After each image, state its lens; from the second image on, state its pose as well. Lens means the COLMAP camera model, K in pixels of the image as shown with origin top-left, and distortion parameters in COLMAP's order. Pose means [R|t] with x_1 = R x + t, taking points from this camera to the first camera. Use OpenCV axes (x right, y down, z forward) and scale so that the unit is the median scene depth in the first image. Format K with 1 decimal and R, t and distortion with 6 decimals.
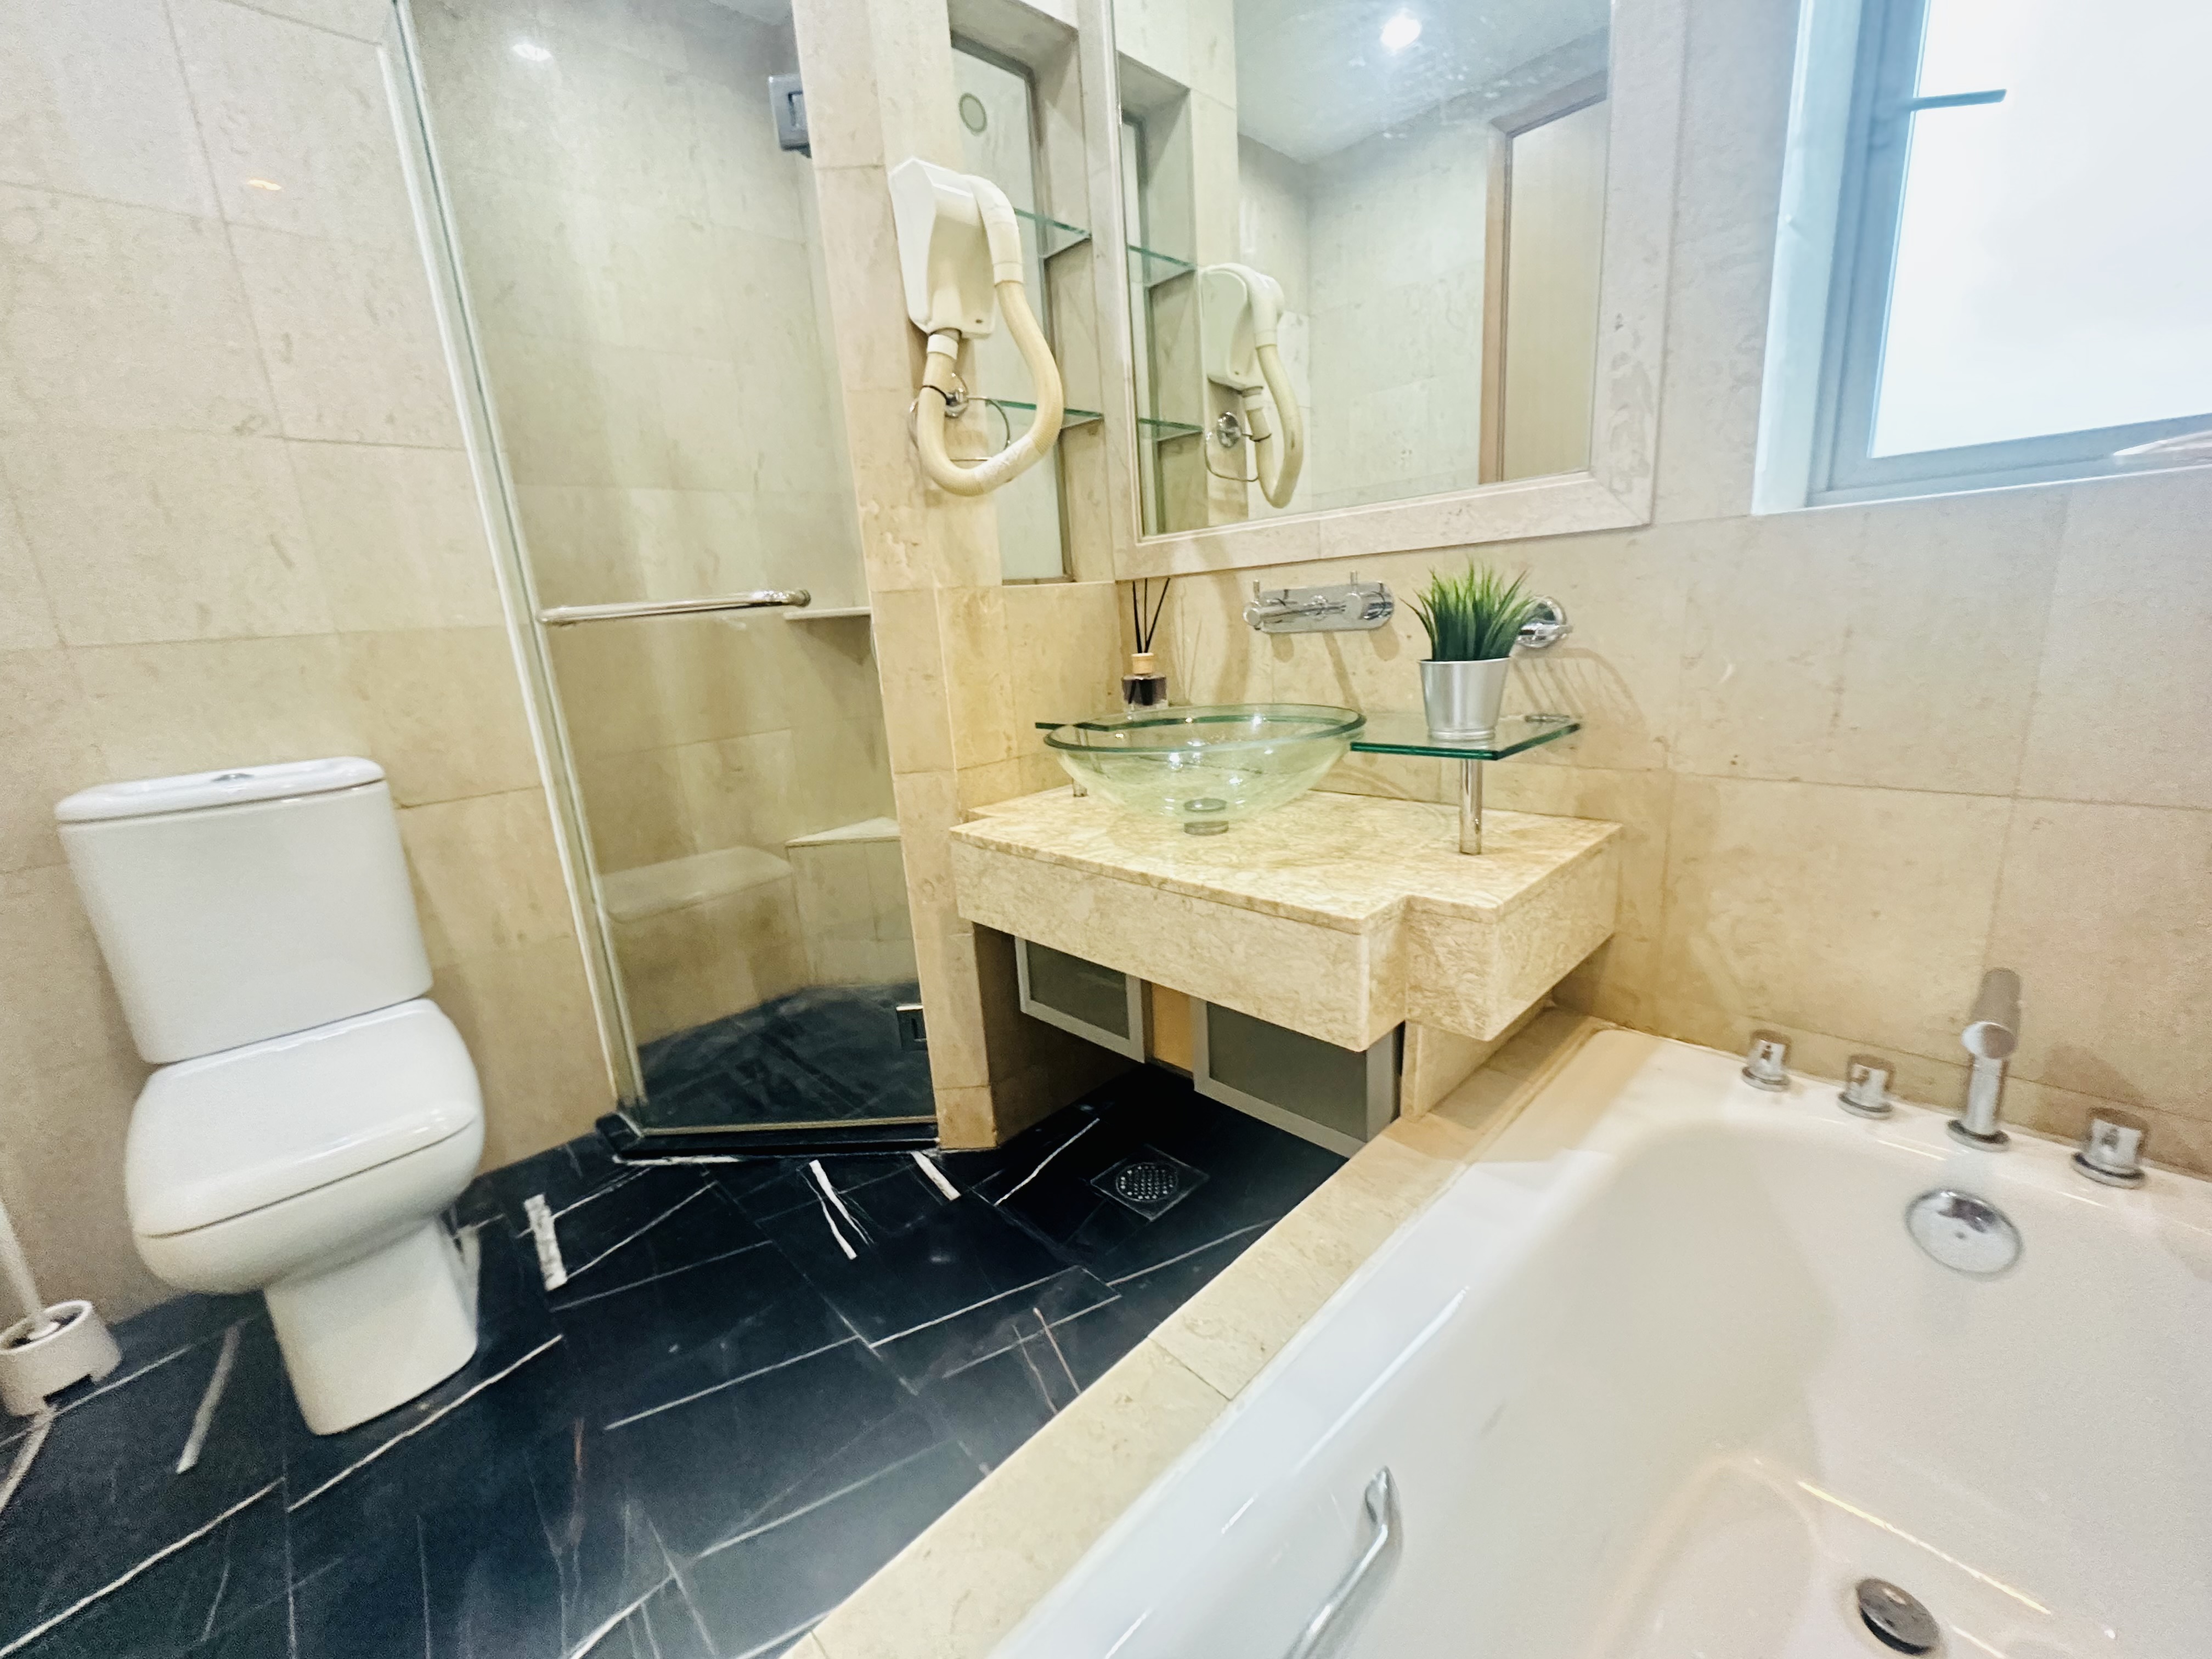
lens RADIAL K [[881.4, 0, 1097.2], [0, 881.4, 835.7], [0, 0, 1]] dist [-0.006776, 0.001468]
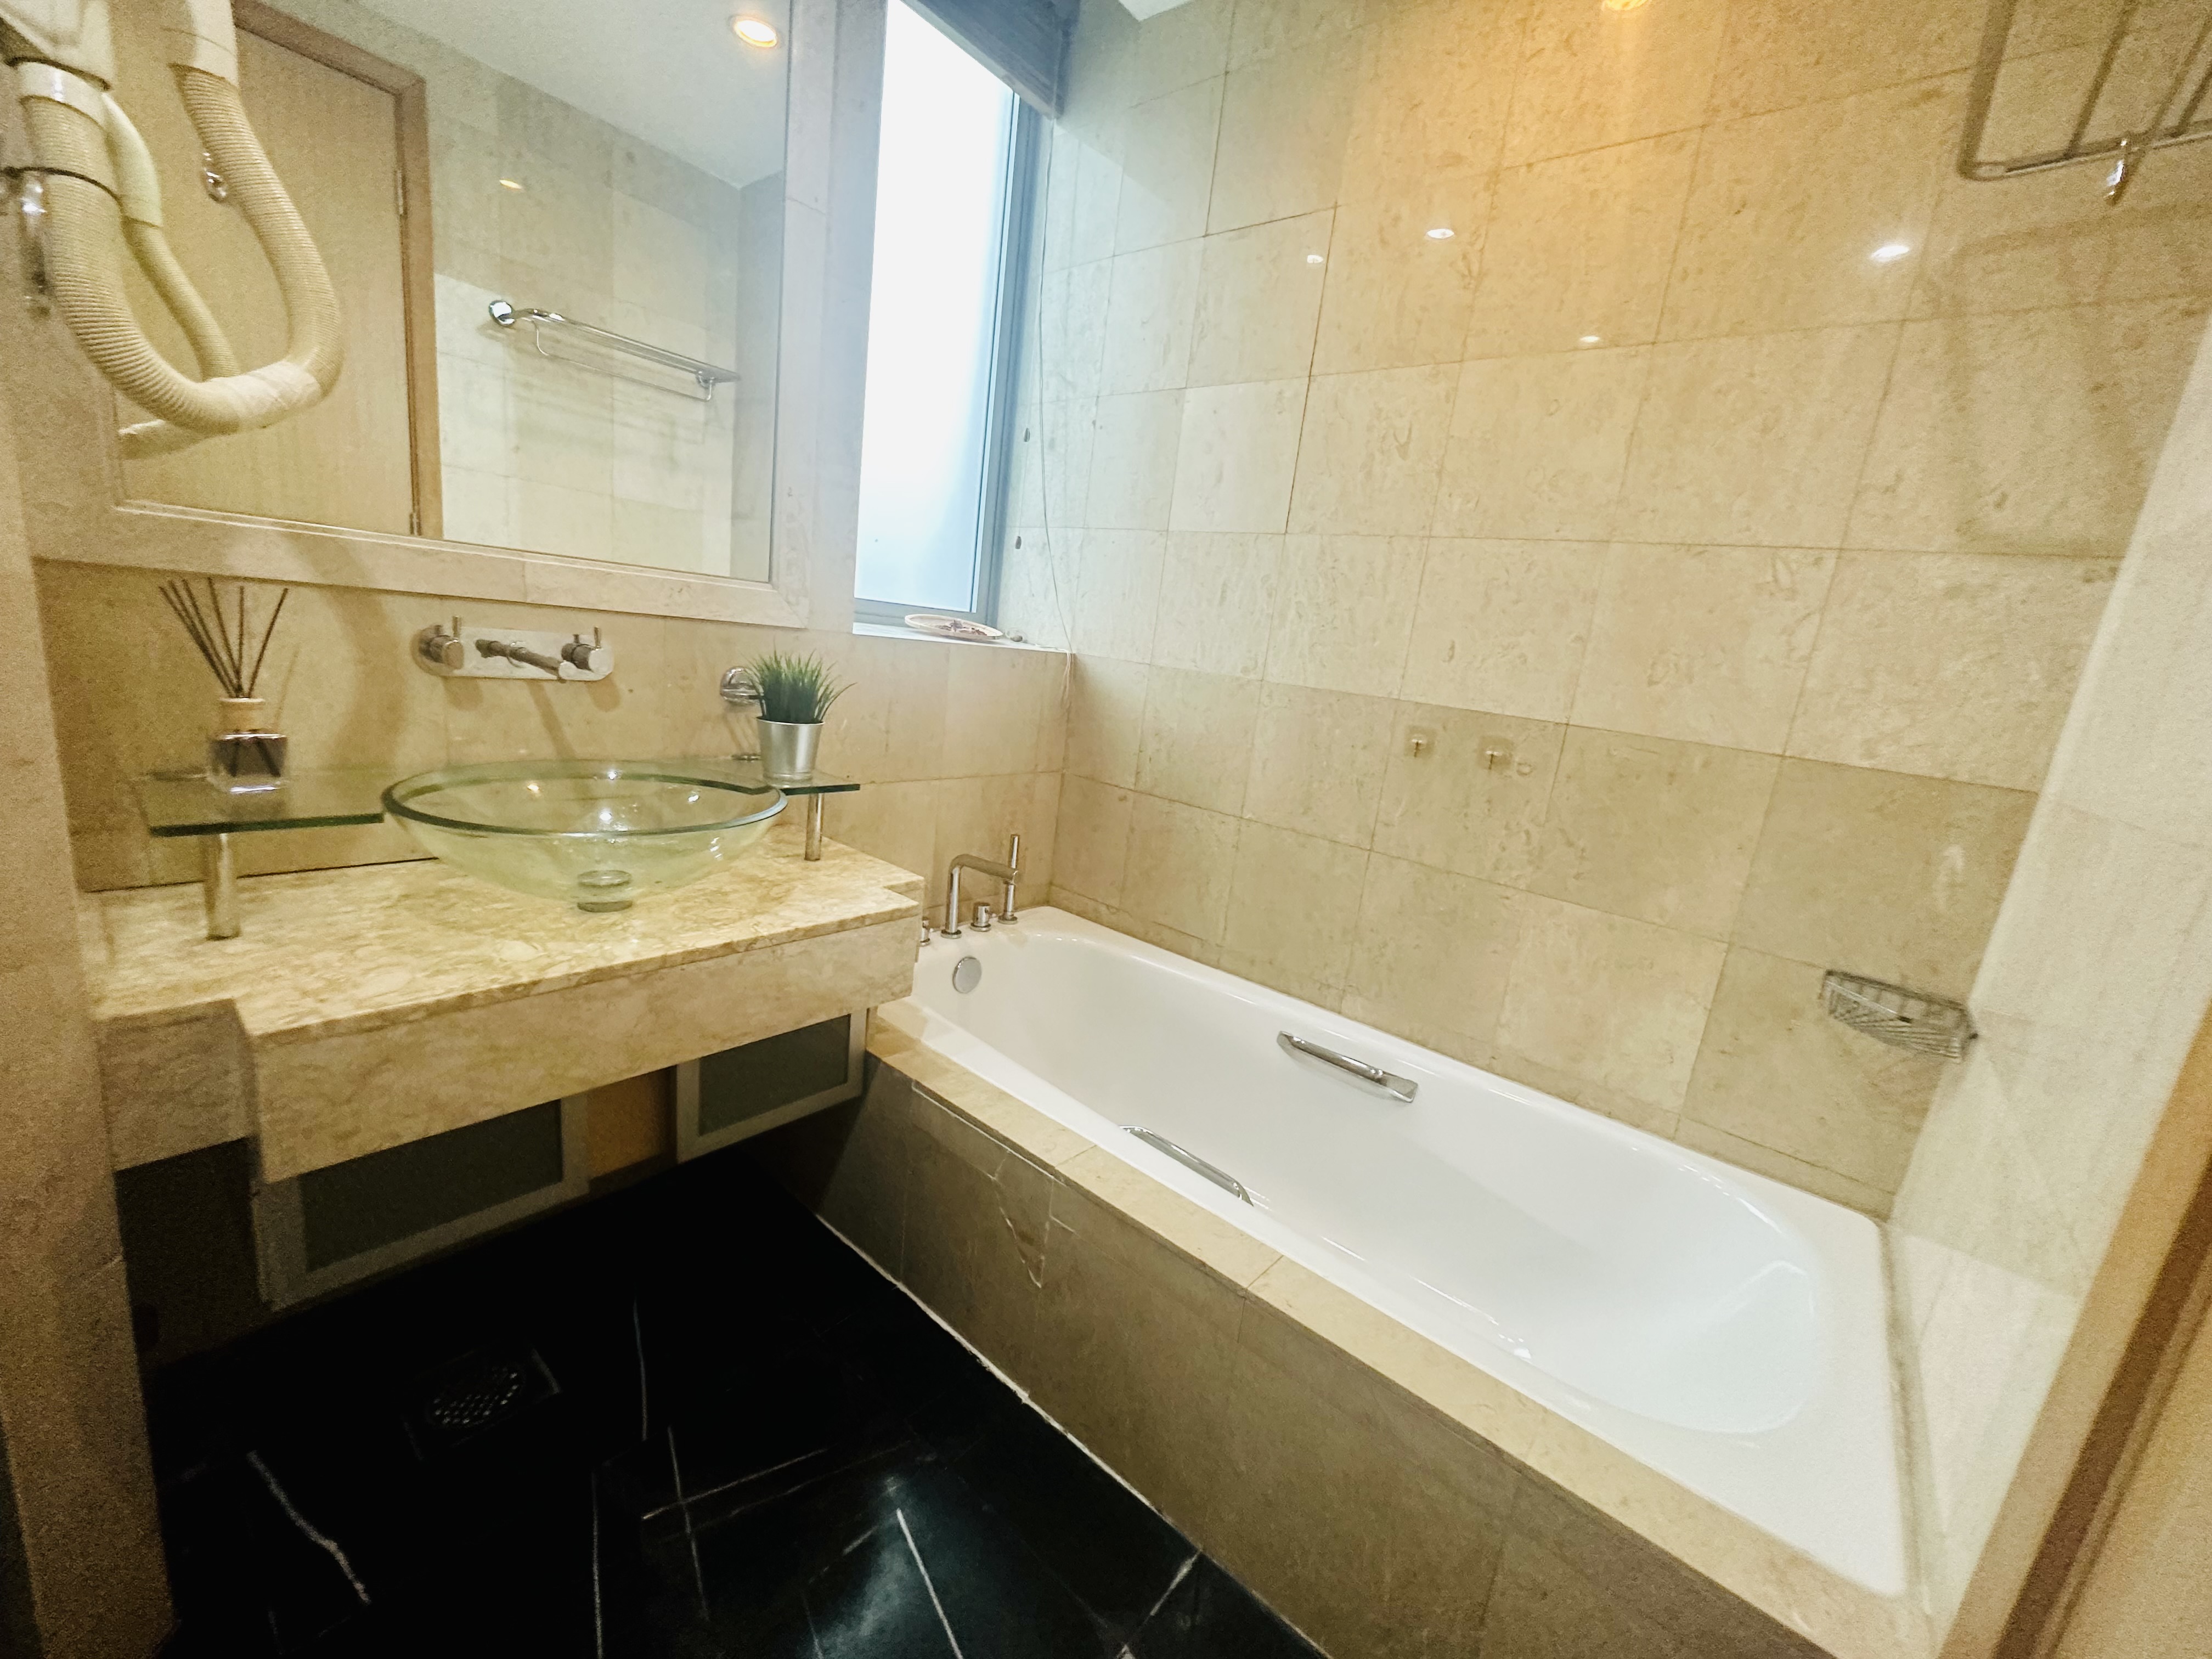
lens RADIAL K [[881.4, 0, 1100.9], [0, 881.4, 826.9], [0, 0, 1]] dist [-0.006776, 0.001468]
pose [[-0.116208, -0.152022, 0.981522, -0.925495], [0.139351, 0.975947, 0.167657, -0.187910], [-0.983401, 0.156259, -0.092229, 0.641366]]
